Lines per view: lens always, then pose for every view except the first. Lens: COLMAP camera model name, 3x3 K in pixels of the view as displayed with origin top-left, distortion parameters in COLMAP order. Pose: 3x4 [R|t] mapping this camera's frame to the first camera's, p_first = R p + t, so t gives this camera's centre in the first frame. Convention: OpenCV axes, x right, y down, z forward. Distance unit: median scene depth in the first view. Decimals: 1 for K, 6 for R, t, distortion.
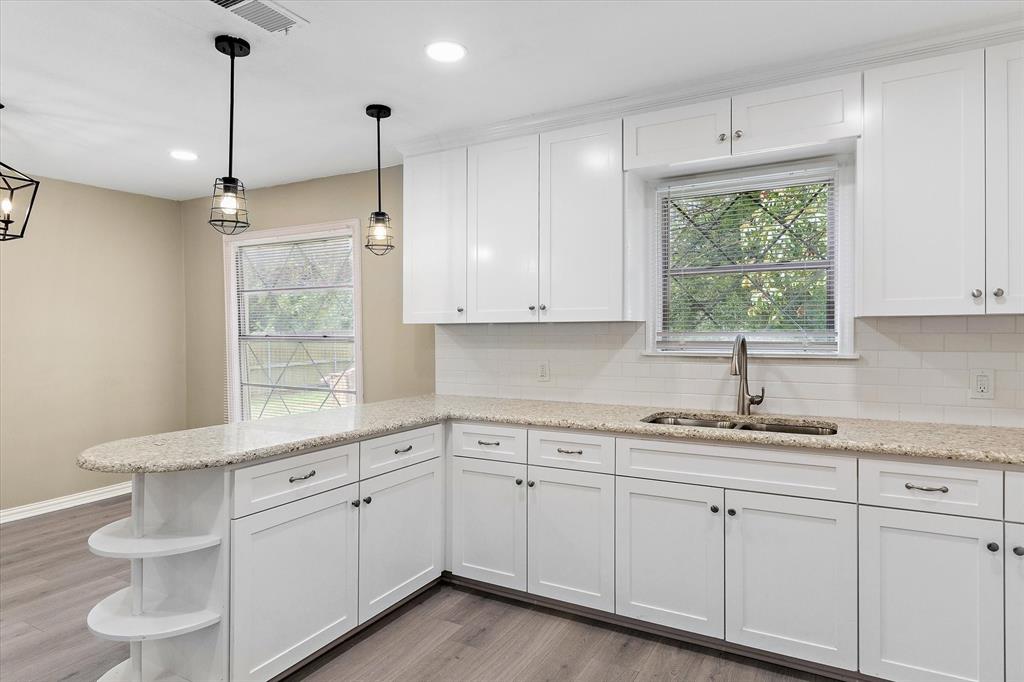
lens RADIAL K [[582.6, 0, 495.8], [0, 582.6, 336.2], [0, 0, 1]] dist [0.004333, 0.001456]
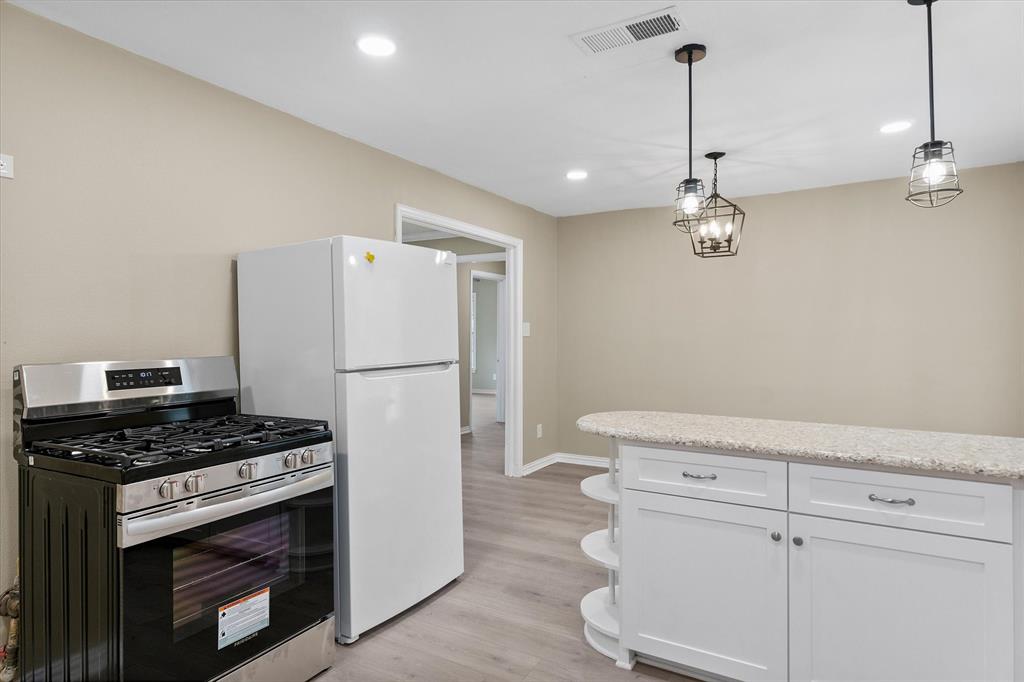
lens RADIAL K [[566.6, 0, 512.0], [0, 566.6, 341.0], [0, 0, 1]] dist [-0.002474, -0.000482]
pose [[0.018293, 0.010354, -0.999779, 0.559607], [-0.006592, 0.999926, 0.010234, 0.012772], [0.999811, 0.006403, 0.018360, 0.651884]]
